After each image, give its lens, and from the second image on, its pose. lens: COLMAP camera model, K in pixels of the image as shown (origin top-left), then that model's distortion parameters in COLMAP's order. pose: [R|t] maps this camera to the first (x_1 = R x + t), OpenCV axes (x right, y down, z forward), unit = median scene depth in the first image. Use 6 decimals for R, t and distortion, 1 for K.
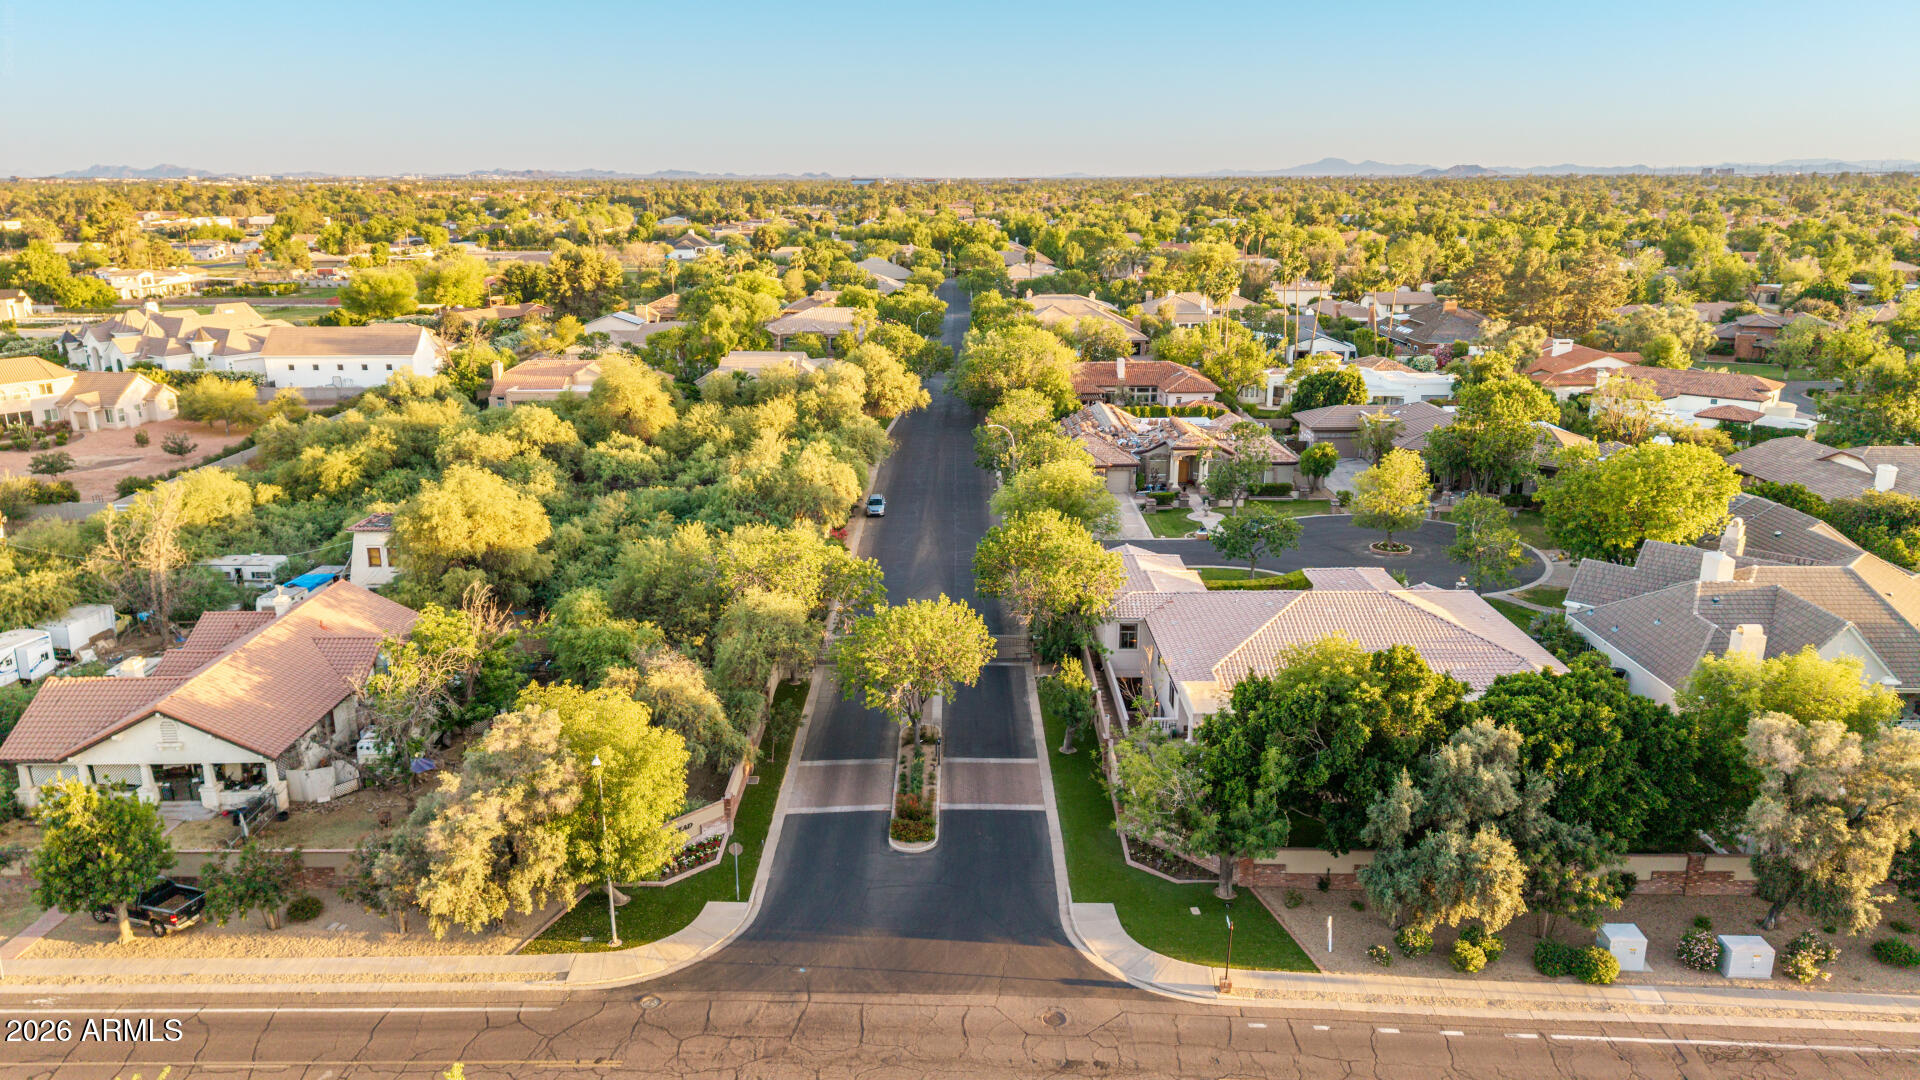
lens RADIAL K [[1325.8, 0, 949.2], [0, 1325.8, 536.1], [0, 0, 1]] dist [0.040212, -0.045339]
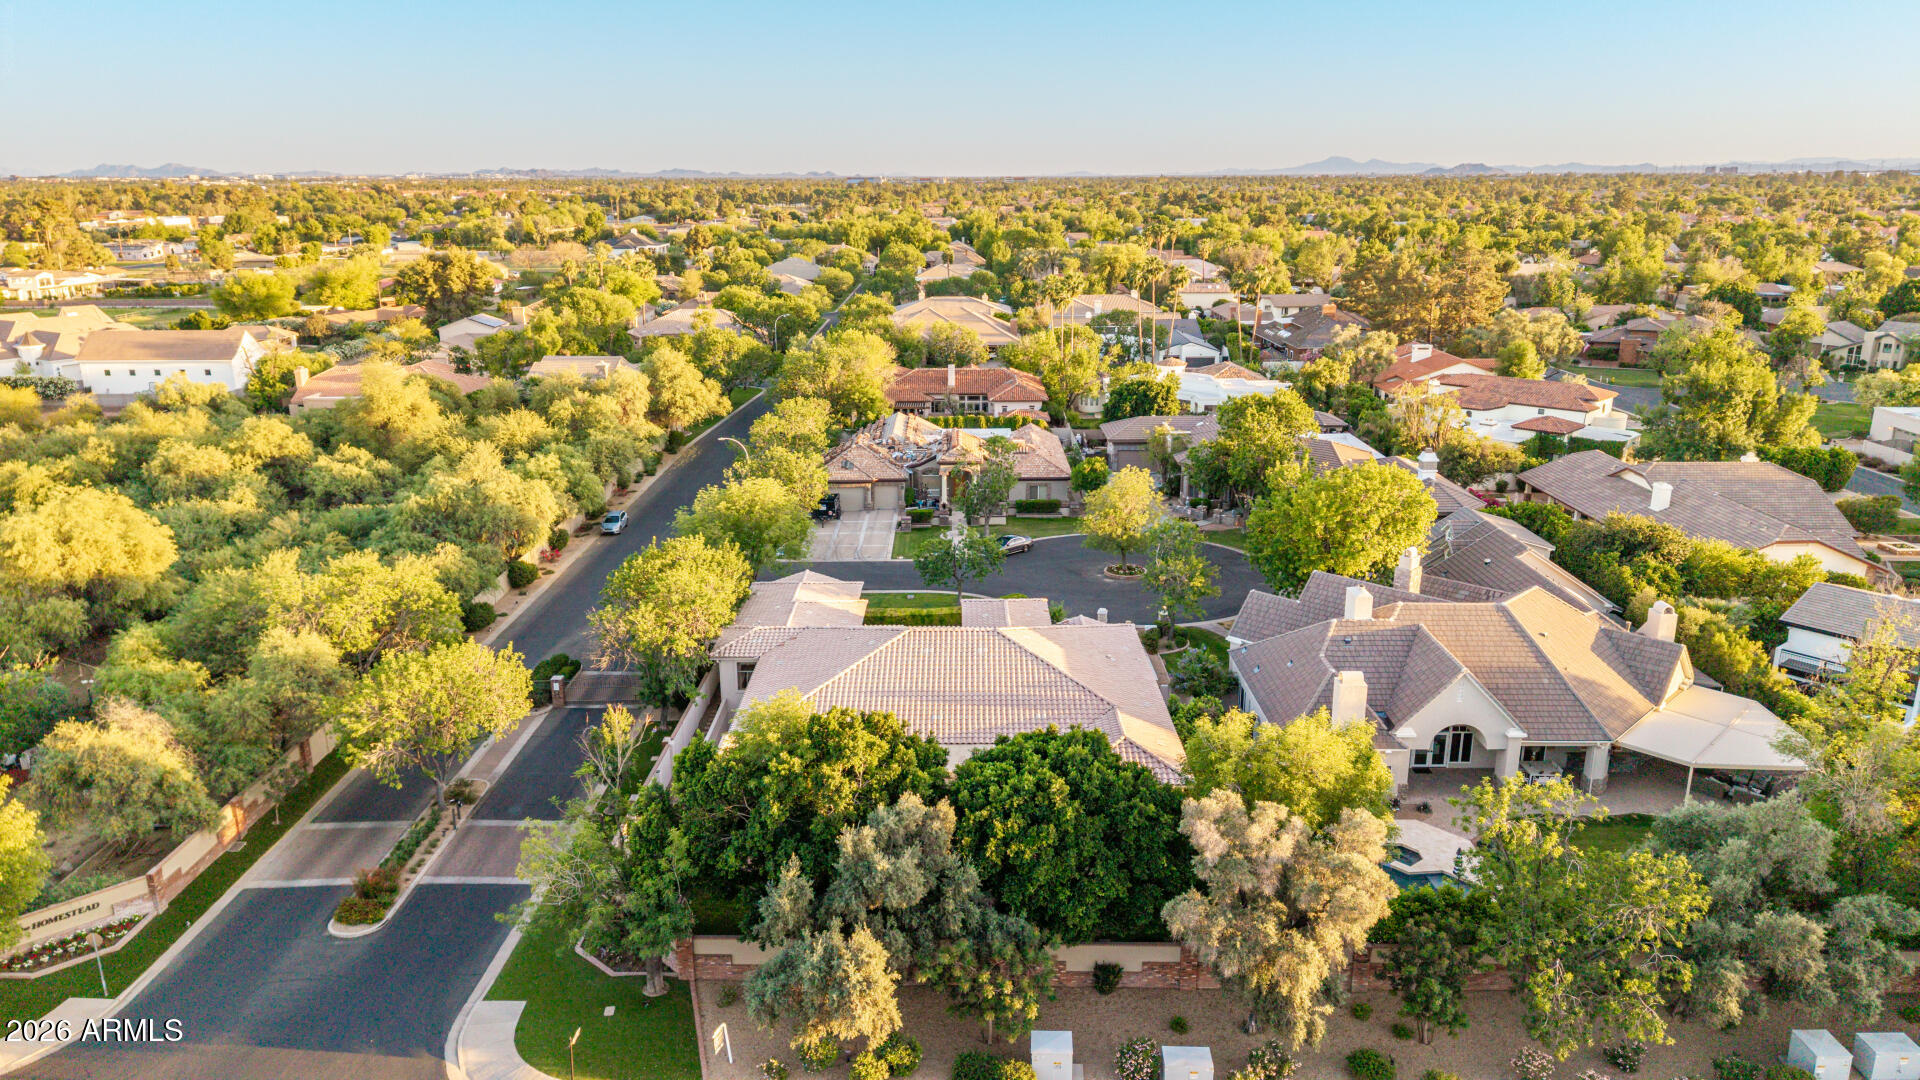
lens RADIAL K [[1325.8, 0, 962.9], [0, 1325.8, 539.3], [0, 0, 1]] dist [0.040212, -0.045339]
pose [[0.999996, 0.000628, -0.002765, 0.163634], [-0.000620, 0.999995, 0.003037, -0.012422], [0.002767, -0.003035, 0.999992, 0.048409]]
